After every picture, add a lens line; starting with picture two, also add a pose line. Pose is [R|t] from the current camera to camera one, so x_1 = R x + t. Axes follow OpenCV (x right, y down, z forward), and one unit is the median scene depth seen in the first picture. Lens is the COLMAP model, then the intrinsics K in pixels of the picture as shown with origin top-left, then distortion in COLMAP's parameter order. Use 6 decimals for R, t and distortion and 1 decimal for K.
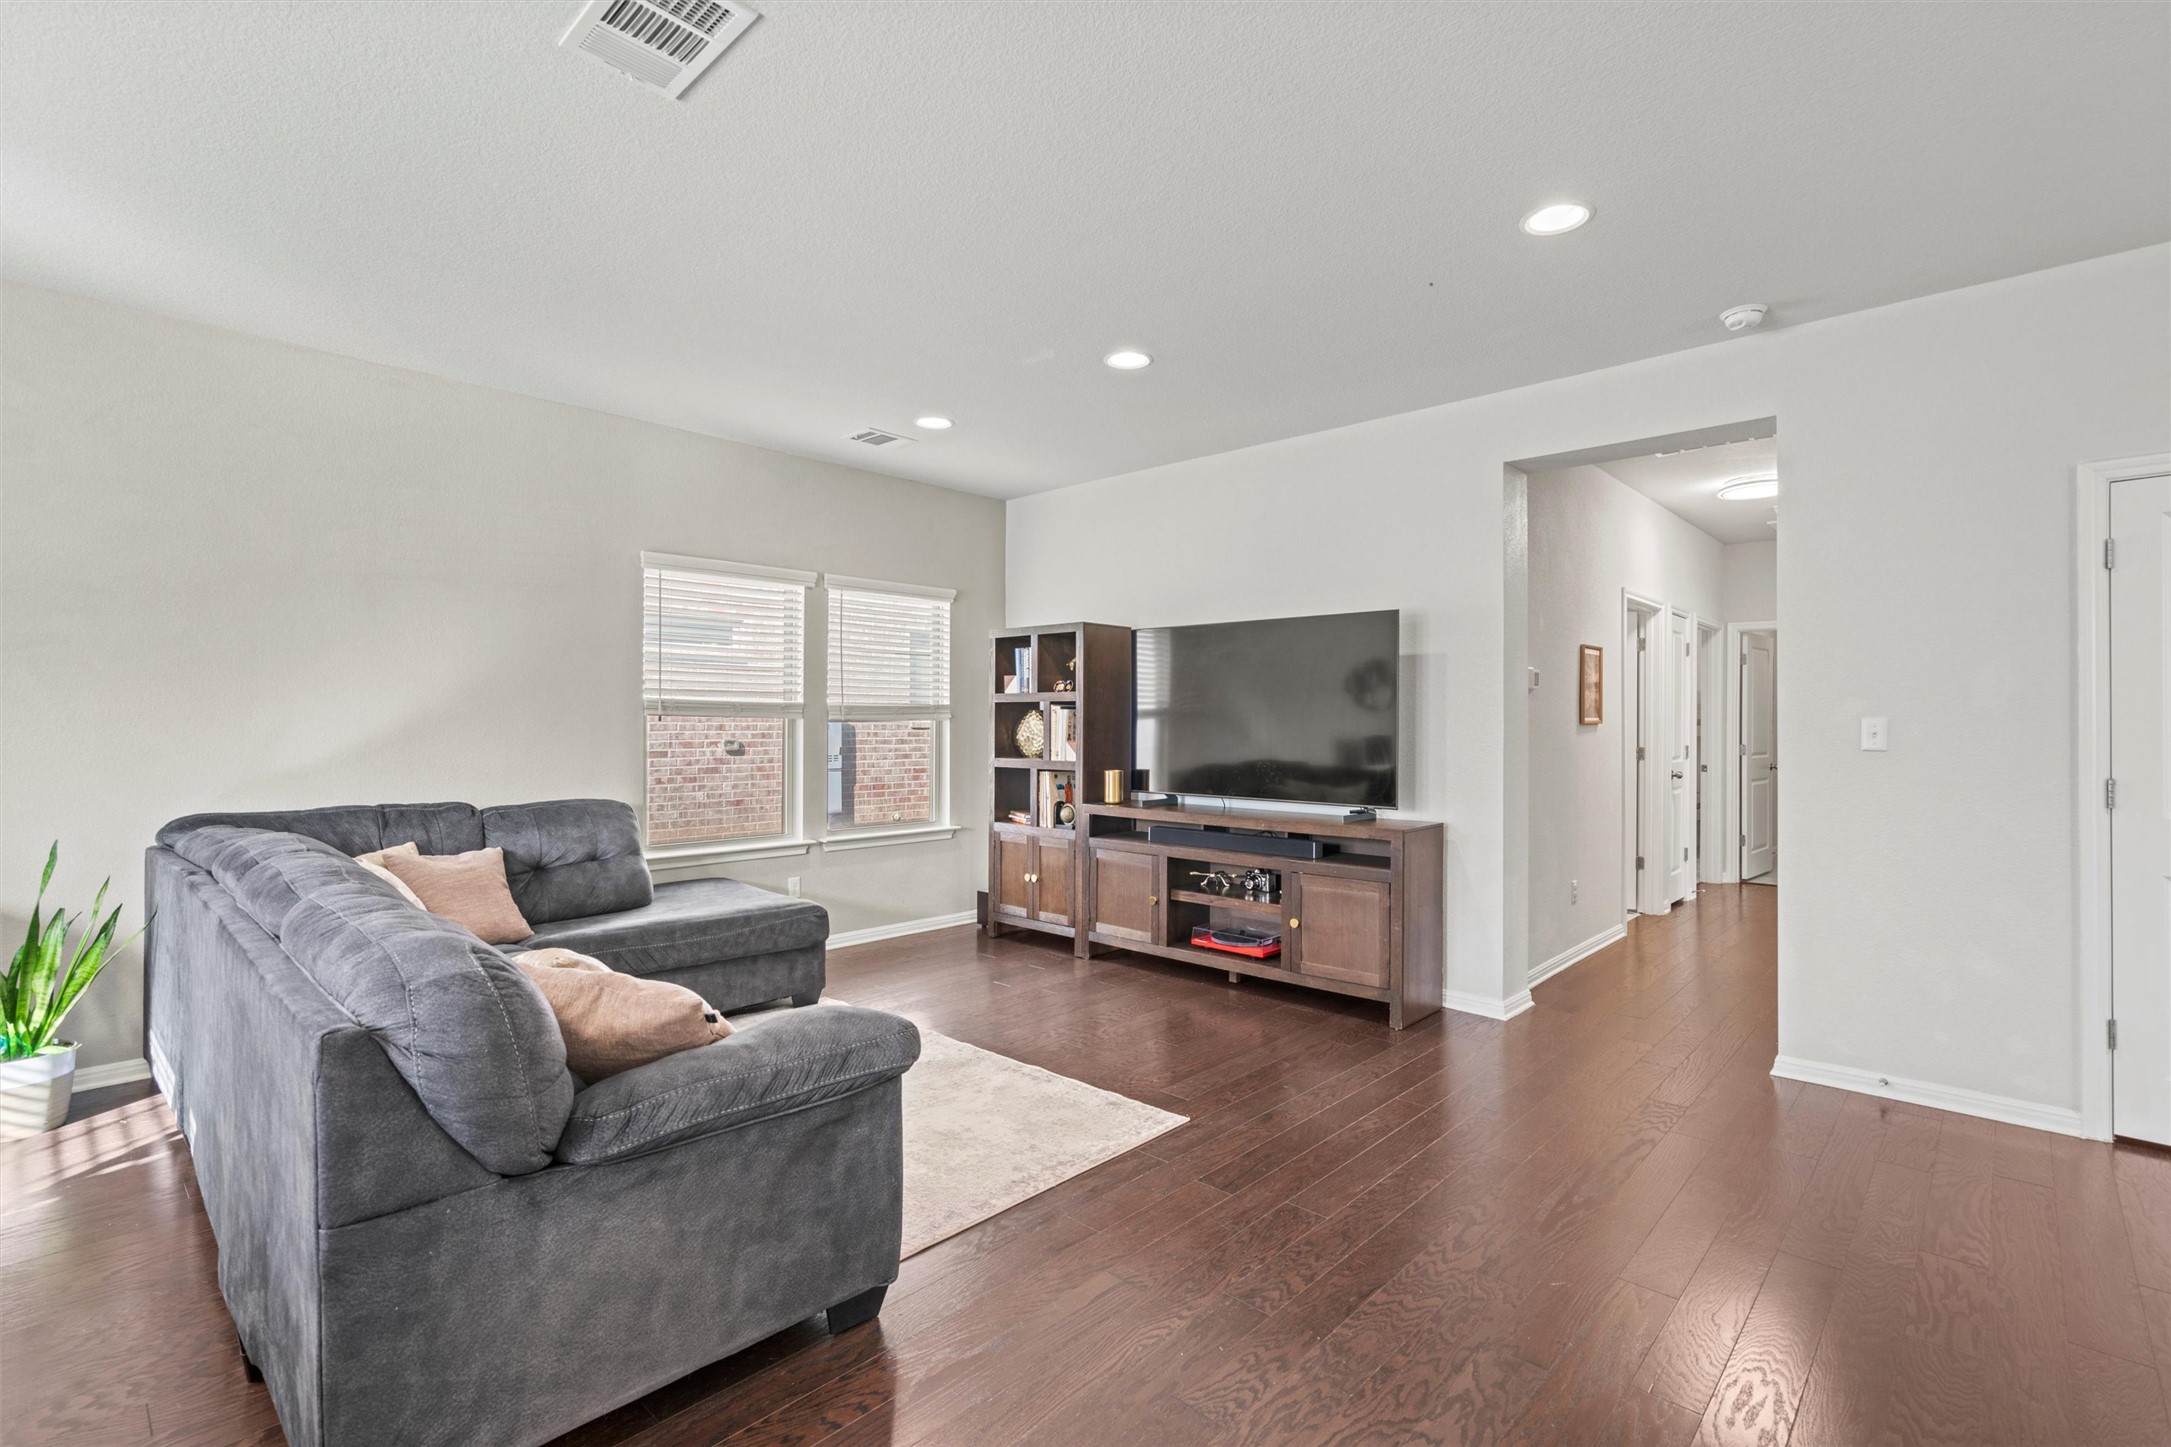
lens RADIAL K [[982.6, 0, 1083.3], [0, 982.6, 715.0], [0, 0, 1]] dist [0.000500, 0.003778]
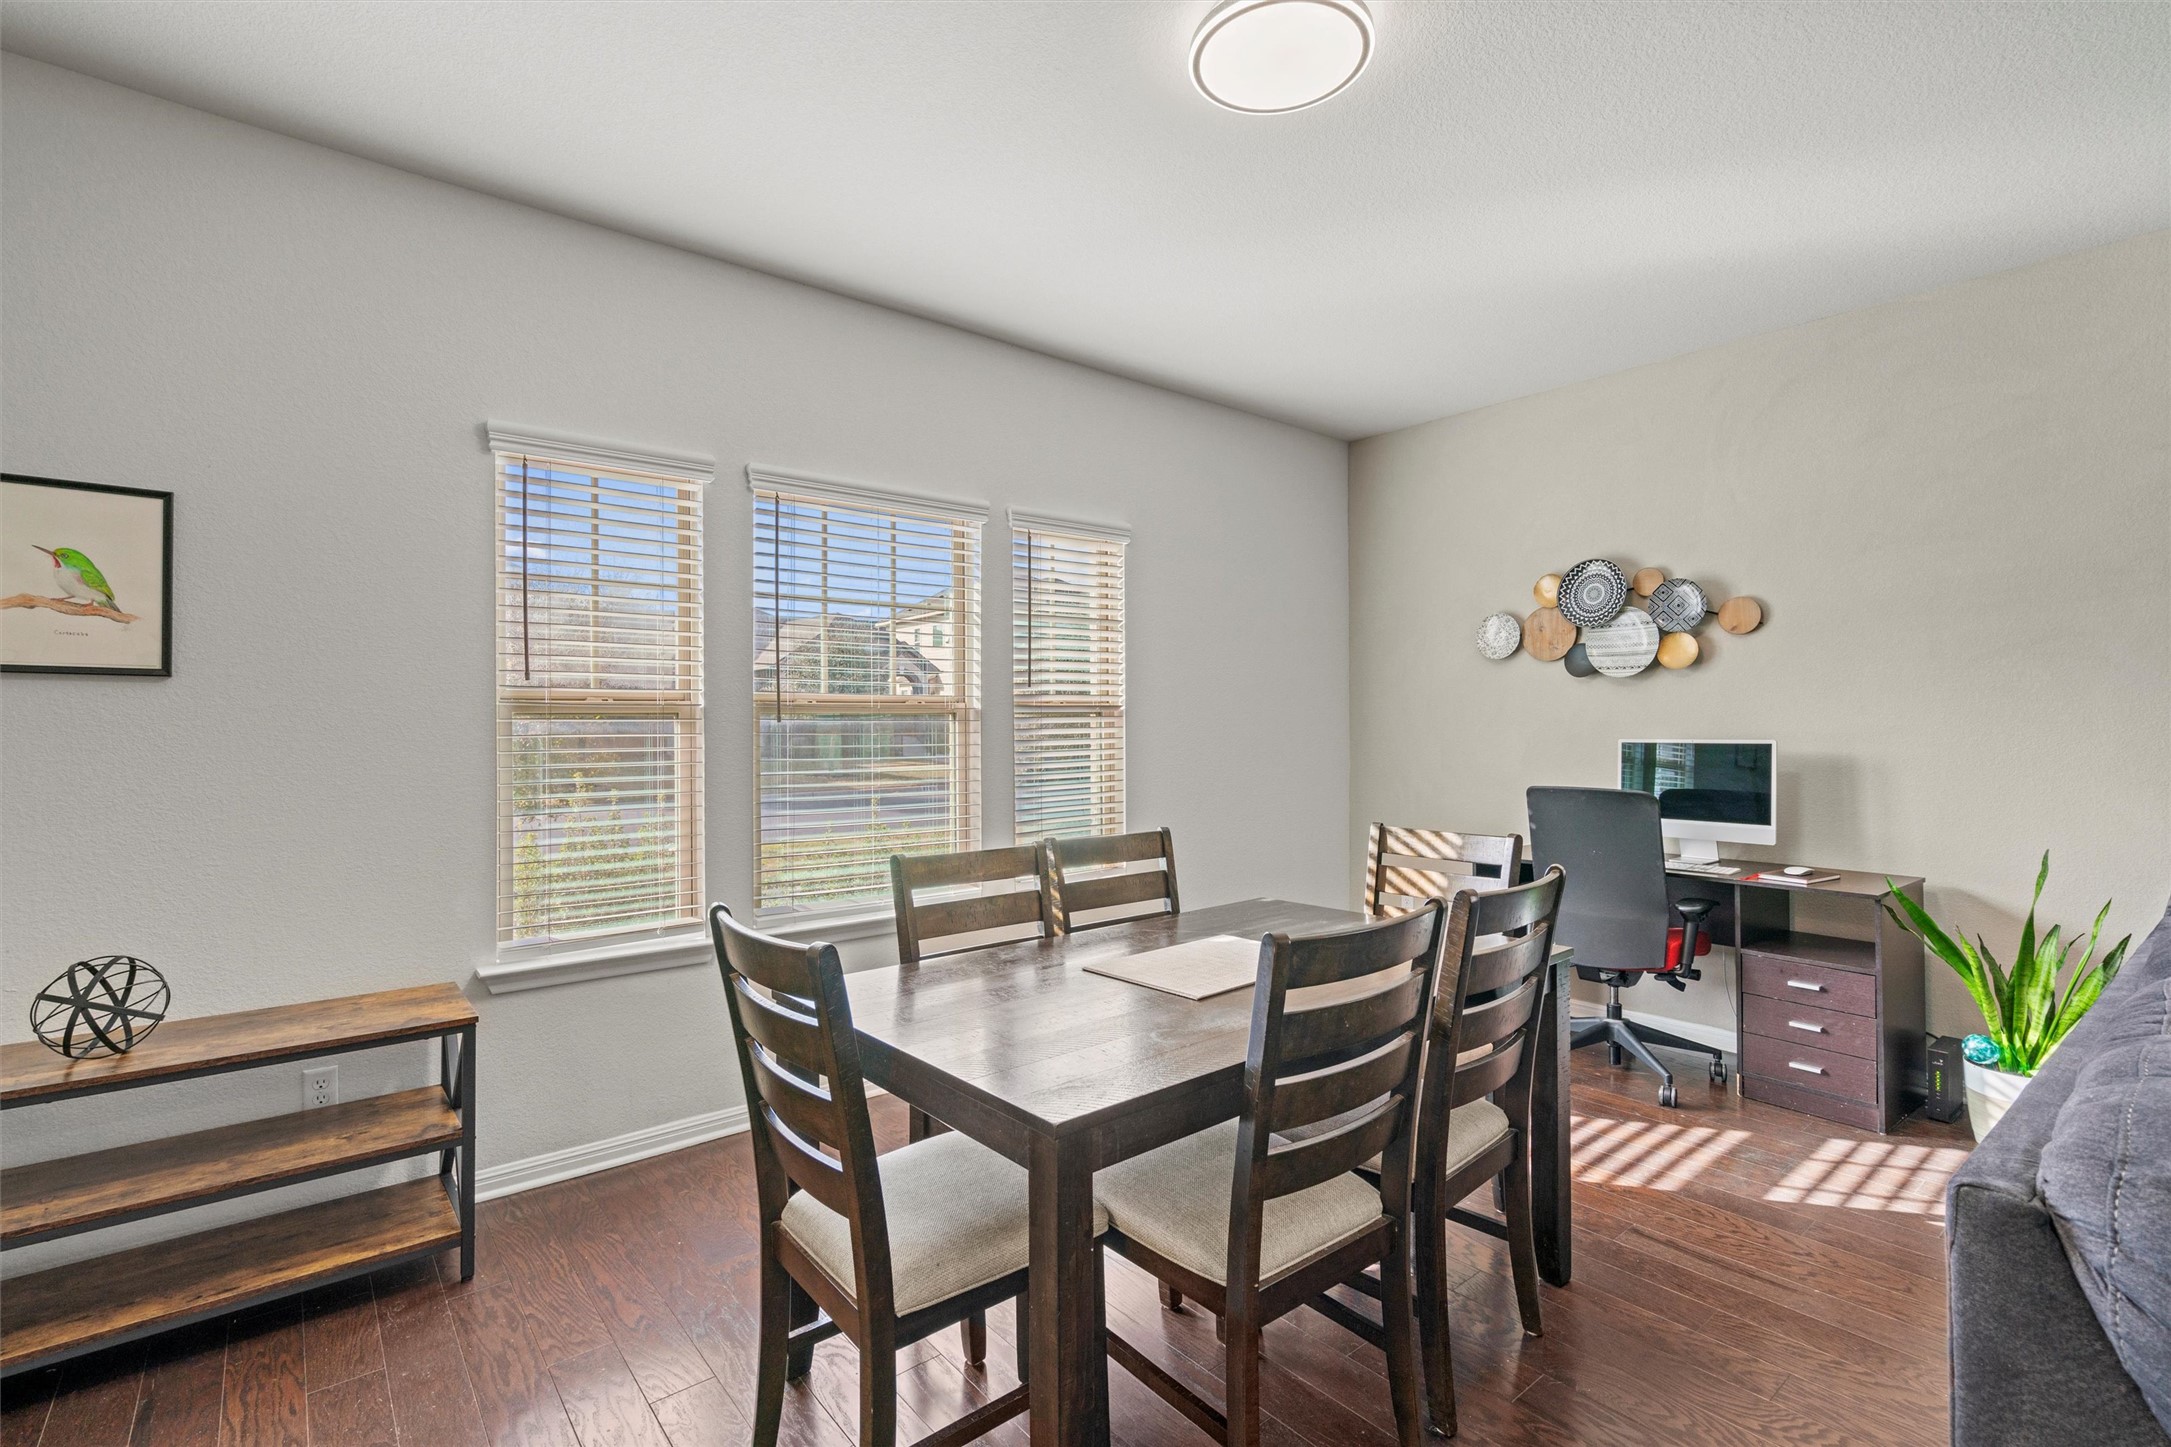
lens RADIAL K [[997.8, 0, 1083.8], [0, 997.8, 715.0], [0, 0, 1]] dist [-0.001185, 0.001840]
pose [[-0.121621, -0.007561, -0.992548, -0.005486], [0.010412, 0.999906, -0.008893, 0.000526], [0.992522, -0.011416, -0.121531, 0.212409]]
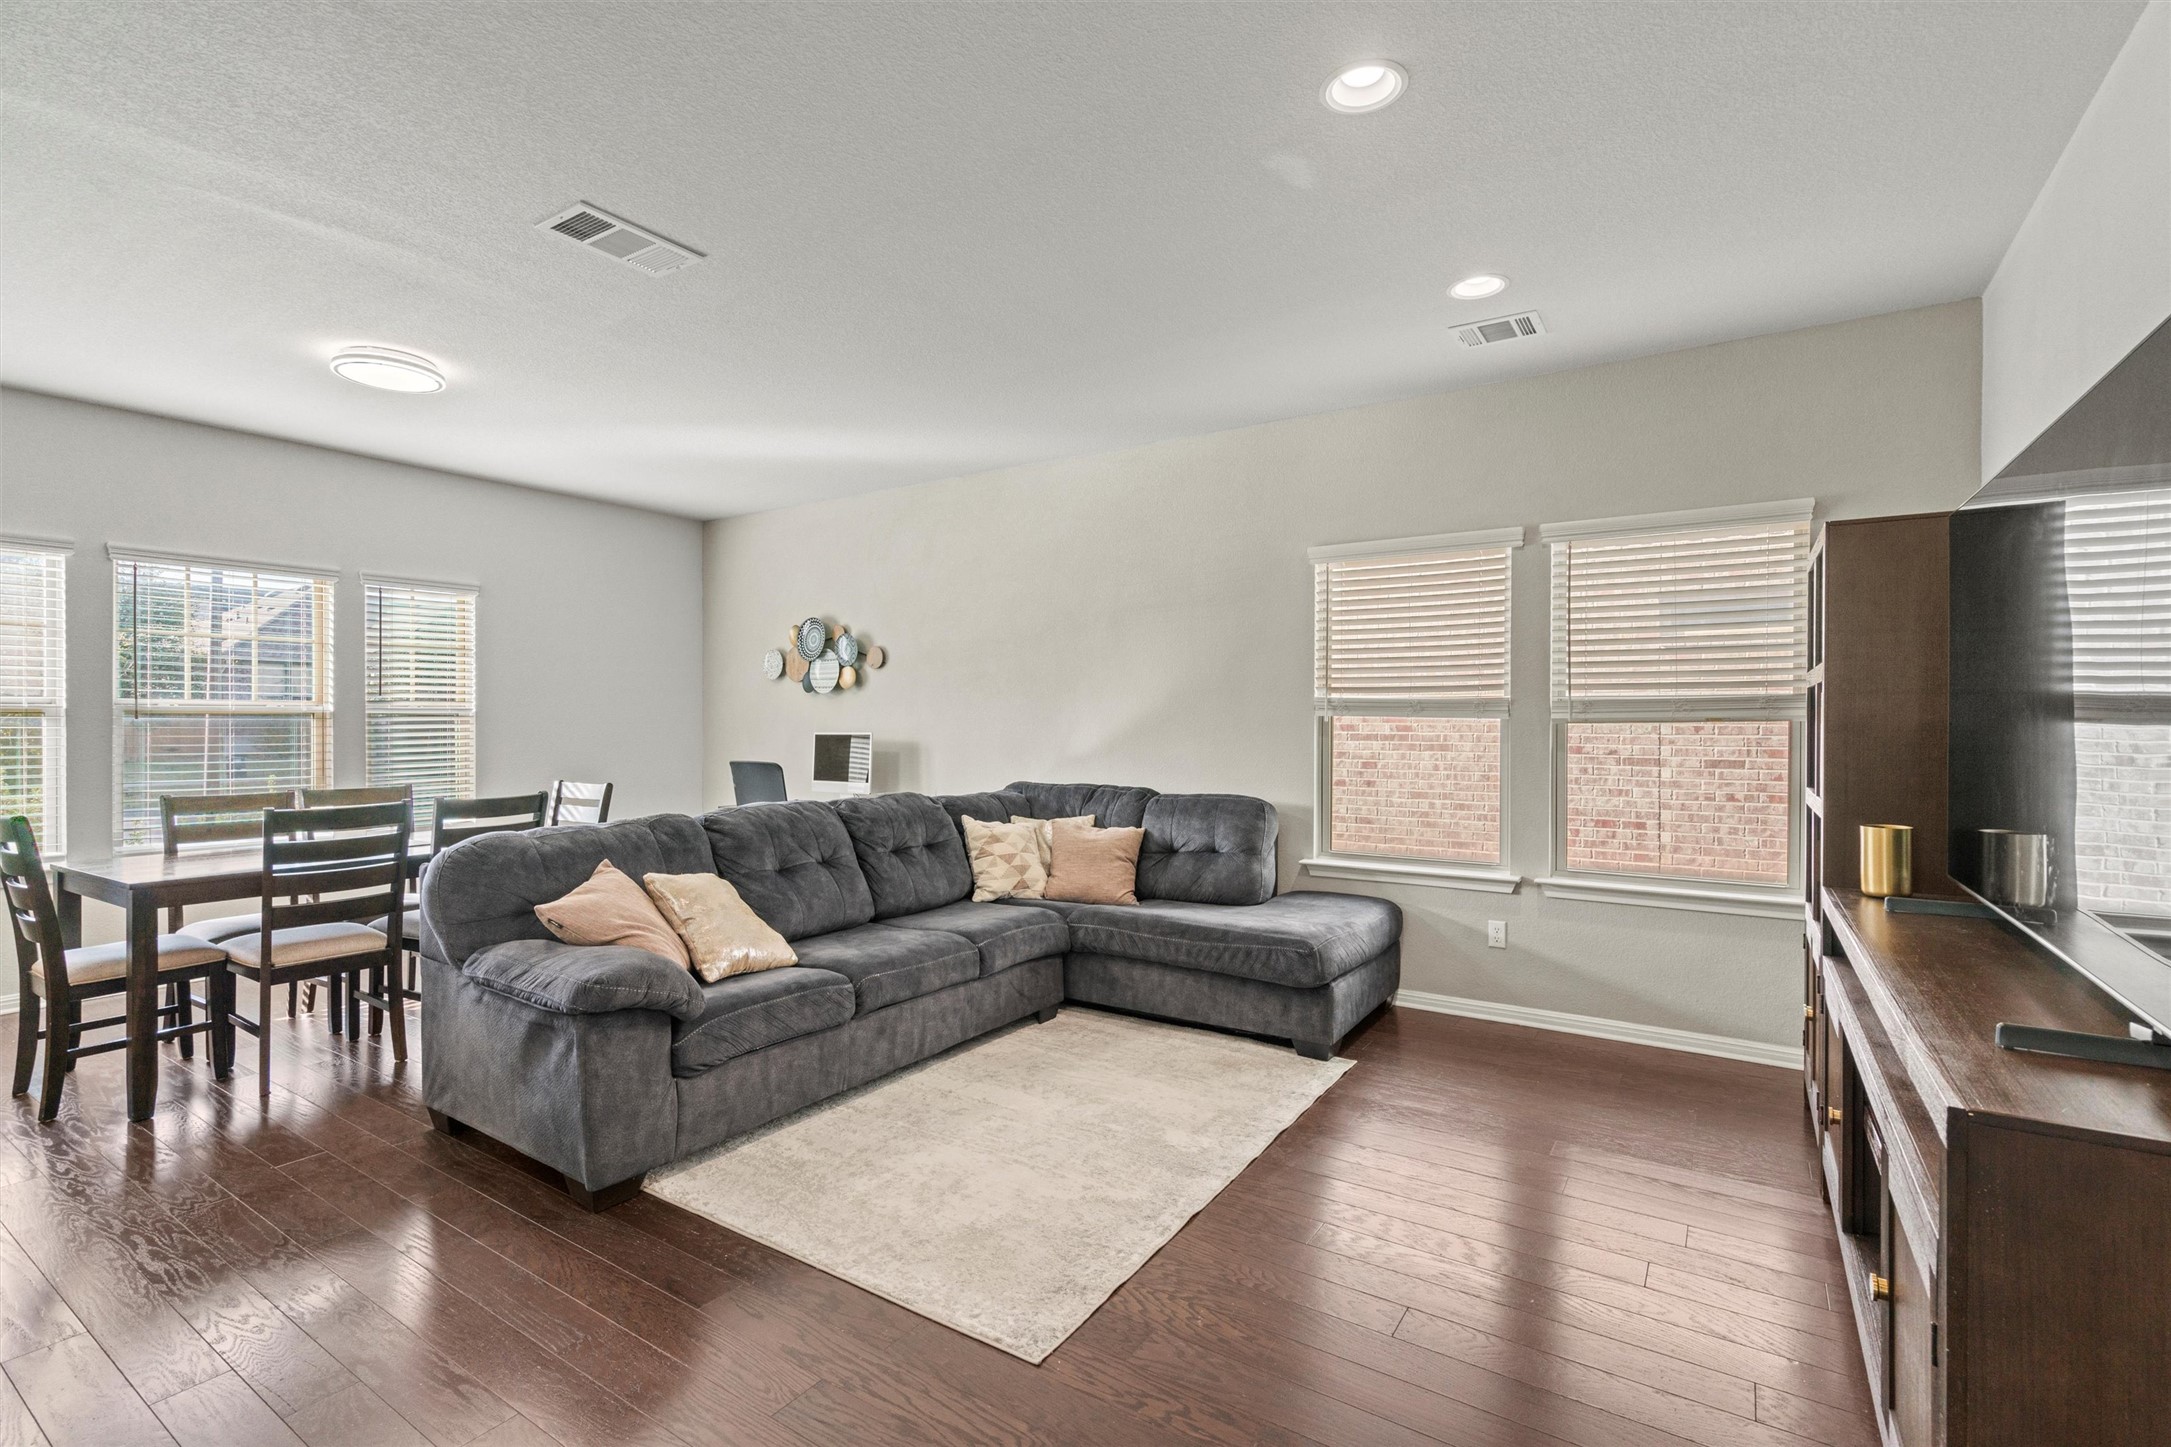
lens RADIAL K [[997.8, 0, 1083.8], [0, 997.8, 715.0], [0, 0, 1]] dist [-0.001185, 0.001840]
pose [[0.174479, -0.006801, -0.984637, 0.720130], [0.005804, 0.999966, -0.005878, 0.006428], [0.984644, -0.004689, 0.174513, 0.898763]]
